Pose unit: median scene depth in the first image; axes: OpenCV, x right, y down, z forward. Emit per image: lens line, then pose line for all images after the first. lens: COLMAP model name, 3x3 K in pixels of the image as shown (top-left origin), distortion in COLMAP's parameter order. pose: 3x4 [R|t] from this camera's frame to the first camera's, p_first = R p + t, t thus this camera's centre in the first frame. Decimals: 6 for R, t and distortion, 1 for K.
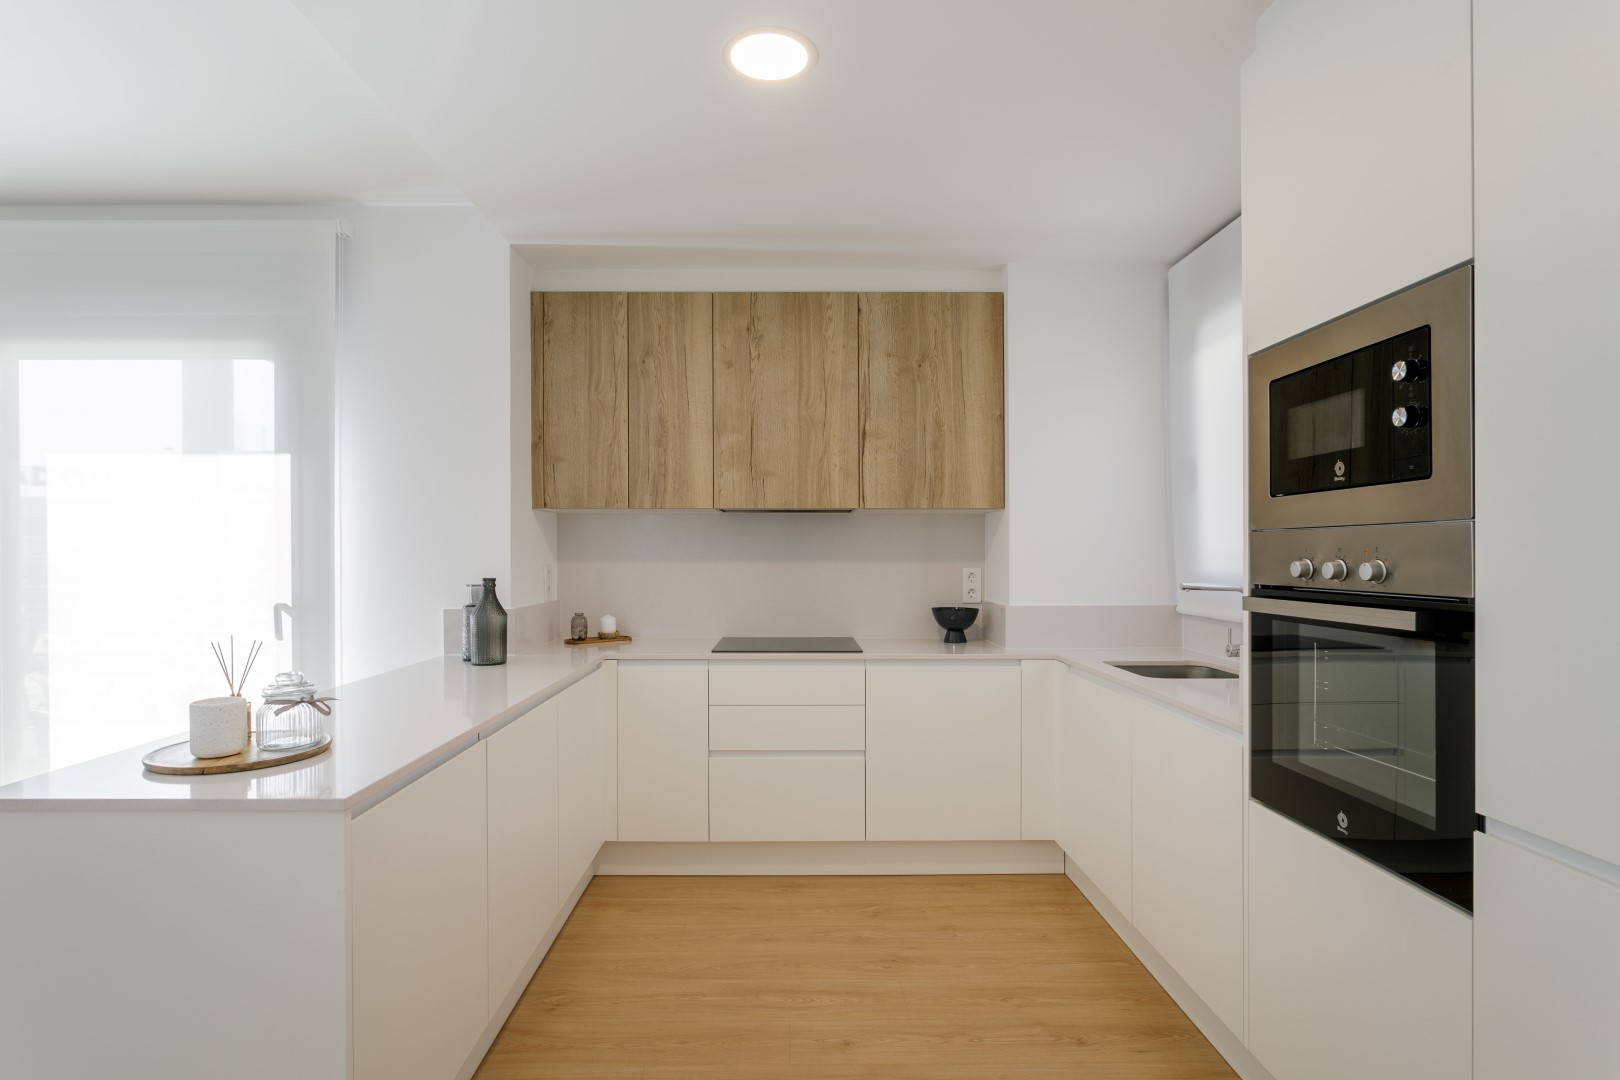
lens RADIAL K [[838.8, 0, 802.7], [0, 838.8, 556.3], [0, 0, 1]] dist [-0.004838, 0.002654]
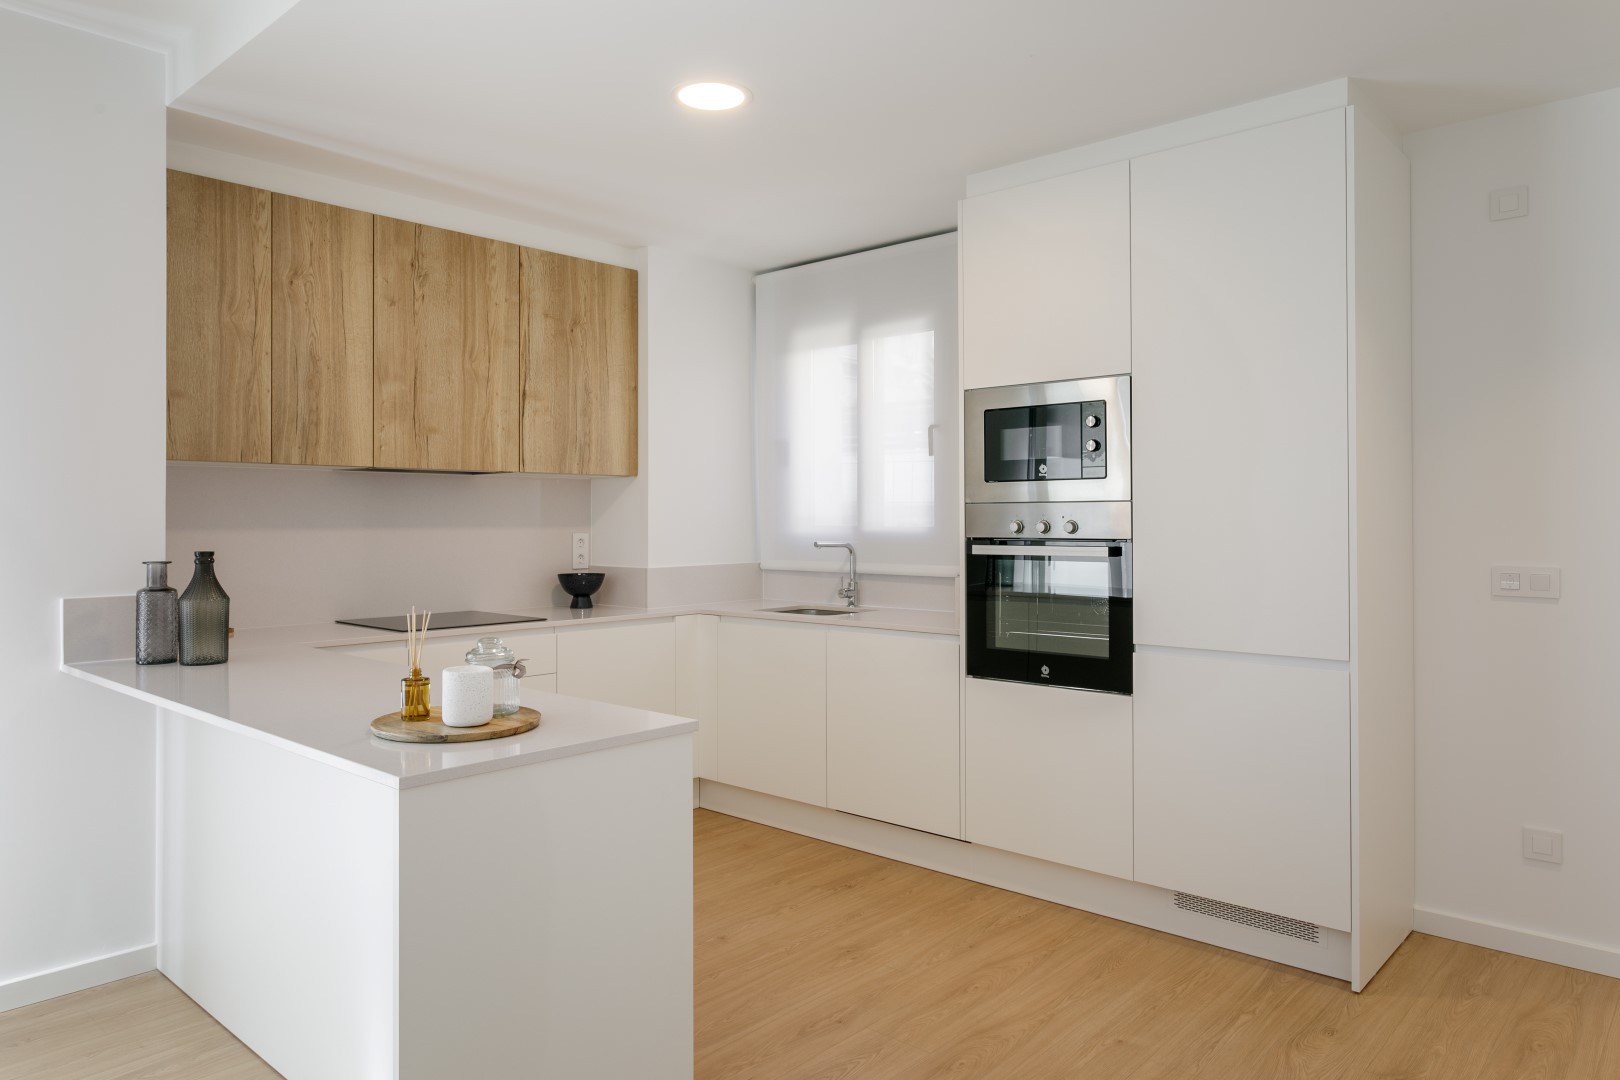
lens RADIAL K [[1089.9, 0, 784.9], [0, 1089.9, 522.5], [0, 0, 1]] dist [-0.012309, 0.003964]
pose [[0.670778, -0.004382, 0.741646, -0.649711], [0.006613, 0.999978, -0.000072, 0.002265], [-0.741629, 0.004952, 0.670792, -0.053198]]
